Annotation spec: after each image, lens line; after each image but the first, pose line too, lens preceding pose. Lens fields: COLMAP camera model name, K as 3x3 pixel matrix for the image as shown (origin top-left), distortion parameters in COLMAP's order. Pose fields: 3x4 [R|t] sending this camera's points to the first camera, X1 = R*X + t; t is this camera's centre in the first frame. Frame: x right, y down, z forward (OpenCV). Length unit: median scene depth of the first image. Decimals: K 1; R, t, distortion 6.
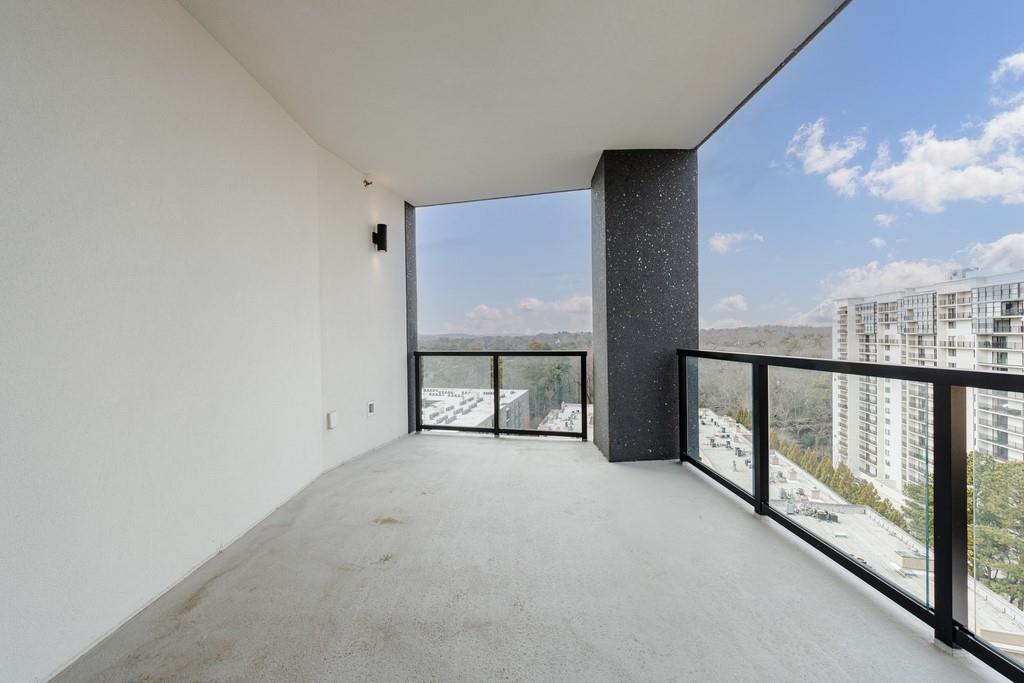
lens RADIAL K [[393.1, 0, 510.3], [0, 393.1, 338.0], [0, 0, 1]] dist [-0.002290, 0.000411]
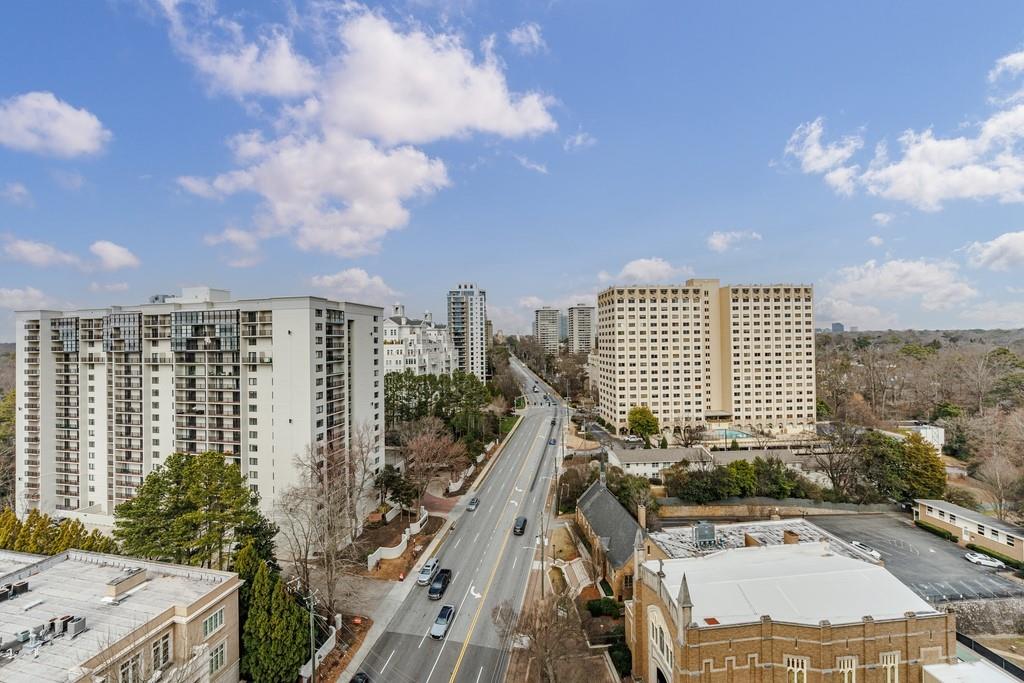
lens RADIAL K [[371.5, 0, 511.9], [0, 371.5, 337.6], [0, 0, 1]] dist [-0.011781, 0.002217]
pose [[-0.053850, 0.024436, 0.998250, 0.019574], [0.021876, 0.999489, -0.023286, -0.002636], [-0.998309, 0.020583, -0.054357, 0.036064]]
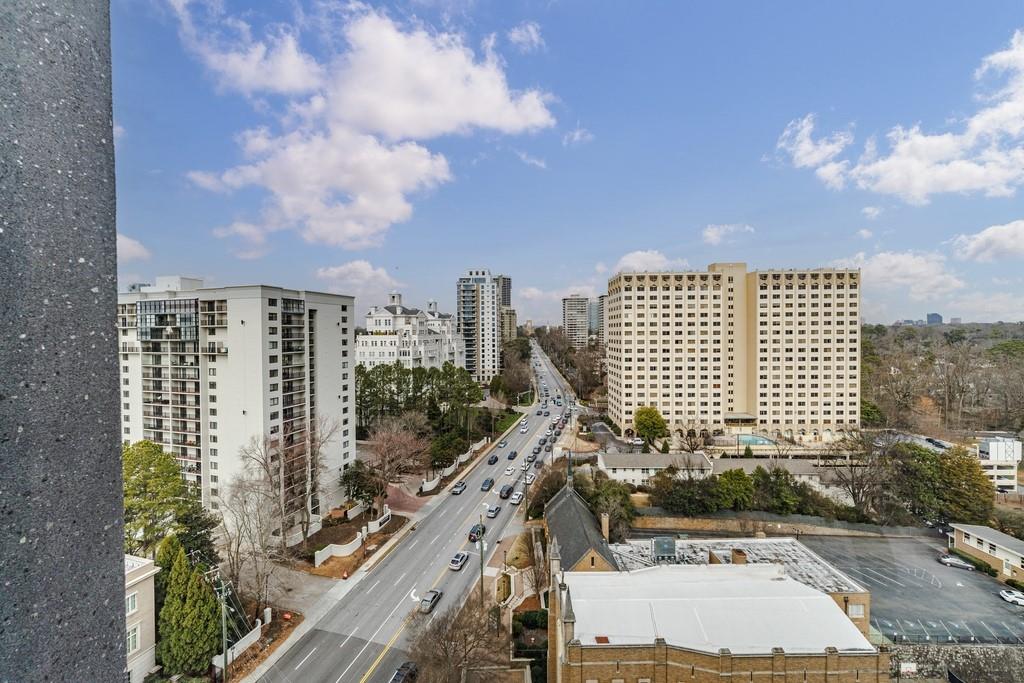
lens RADIAL K [[403.9, 0, 509.8], [0, 403.9, 337.7], [0, 0, 1]] dist [-0.002238, 0.000367]
pose [[0.033046, 0.001134, 0.999453, 0.008347], [0.013514, 0.999907, -0.001582, -0.001361], [-0.999362, 0.013559, 0.033028, -0.129112]]
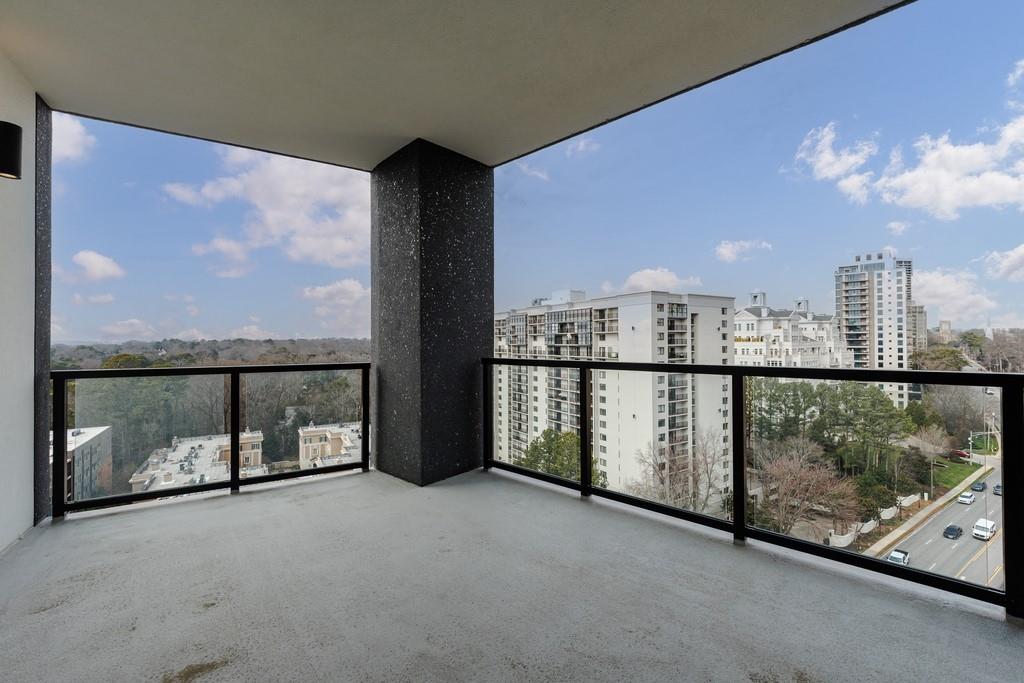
lens RADIAL K [[431.8, 0, 510.6], [0, 431.8, 338.5], [0, 0, 1]] dist [-0.001140, -0.000281]
pose [[0.694854, 0.015793, 0.718978, -0.019366], [0.000075, 0.999757, -0.022034, 0.000125], [-0.719151, 0.015364, 0.694684, 0.010446]]
